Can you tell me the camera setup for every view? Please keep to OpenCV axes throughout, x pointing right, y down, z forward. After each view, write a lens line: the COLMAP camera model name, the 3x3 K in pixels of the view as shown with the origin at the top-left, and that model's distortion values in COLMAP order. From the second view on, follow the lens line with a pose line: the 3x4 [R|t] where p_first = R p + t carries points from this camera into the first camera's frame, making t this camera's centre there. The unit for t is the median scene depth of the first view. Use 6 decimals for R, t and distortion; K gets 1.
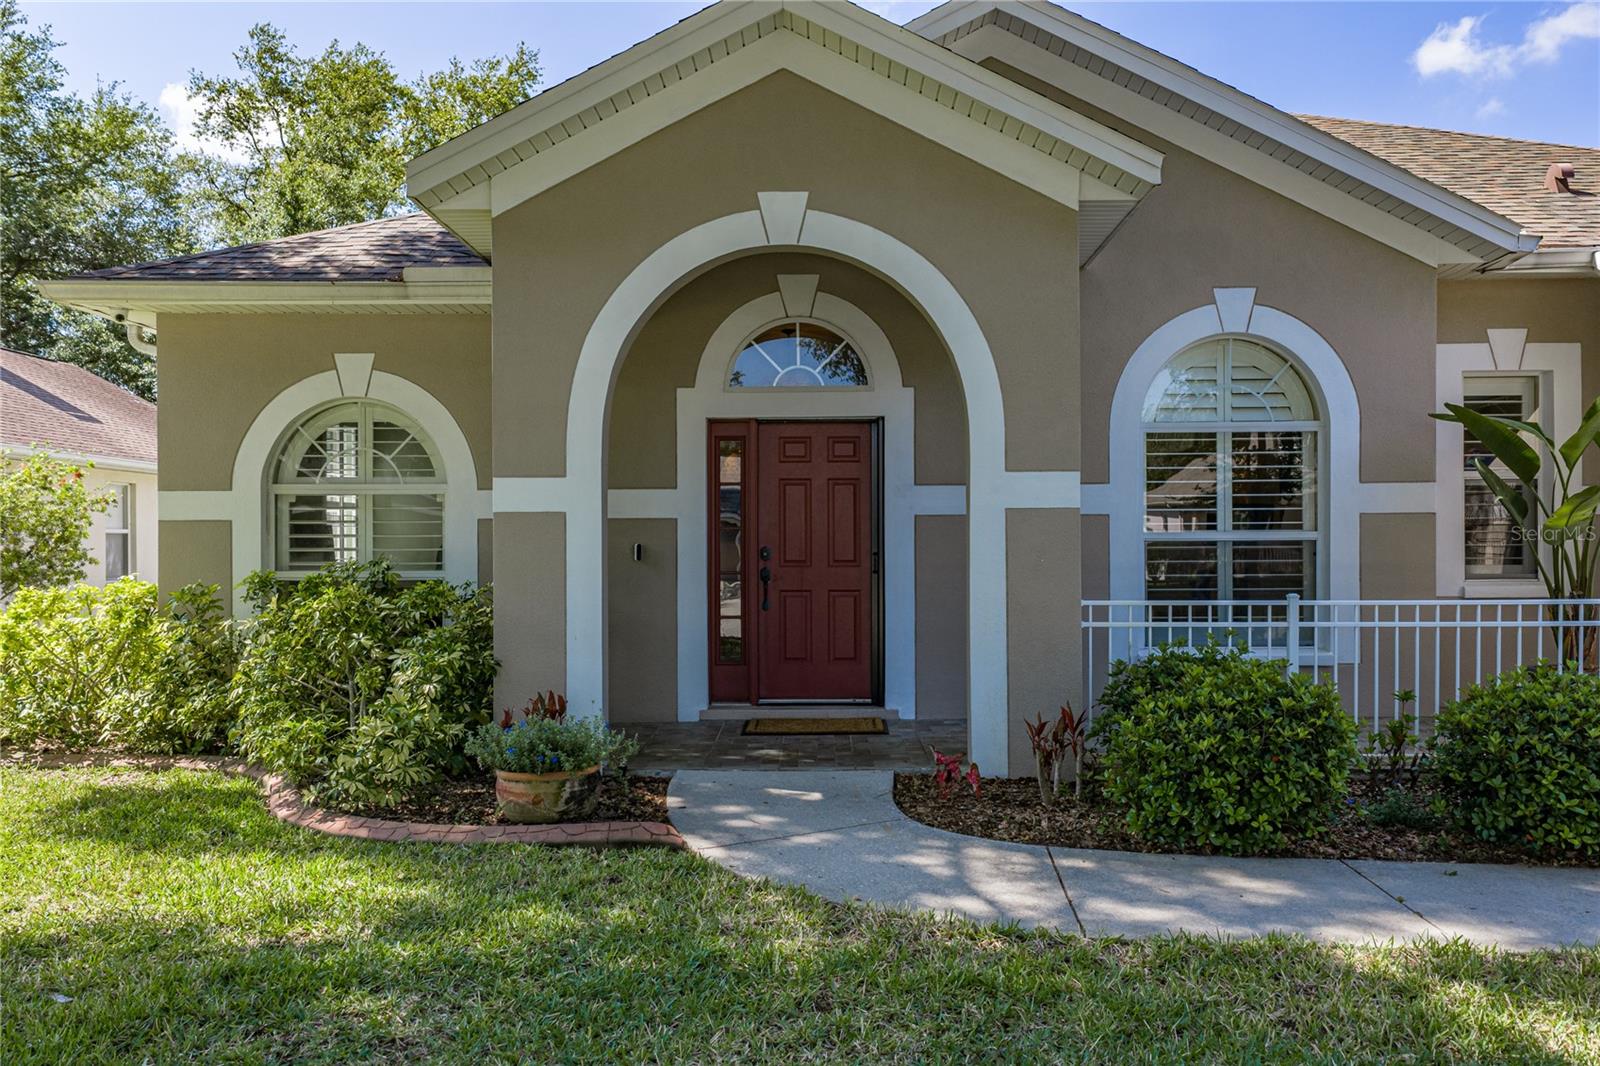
lens RADIAL K [[1293.8, 0, 800.2], [0, 1293.8, 538.7], [0, 0, 1]] dist [0.013406, 0.005817]
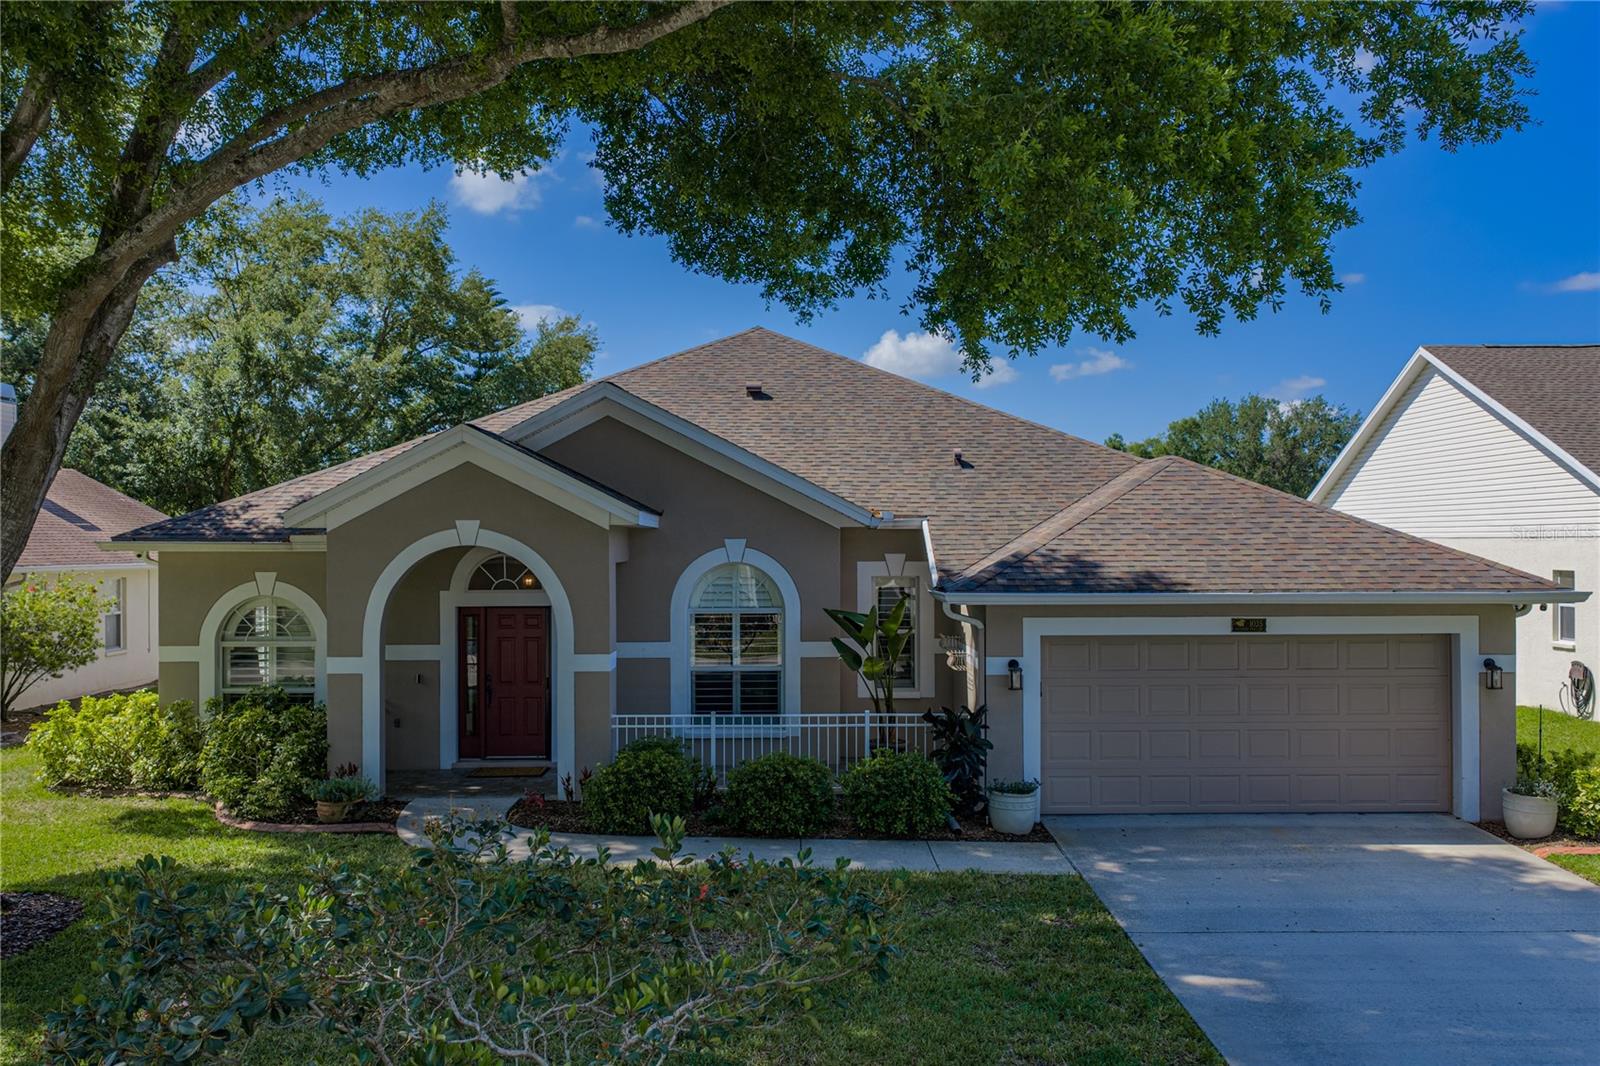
lens RADIAL K [[1293.8, 0, 800.2], [0, 1293.8, 538.7], [0, 0, 1]] dist [0.013406, 0.005817]
pose [[0.999740, -0.000465, 0.022804, 0.456571], [0.000457, 1.000000, 0.000350, -0.228951], [-0.022804, -0.000339, 0.999740, -1.053427]]
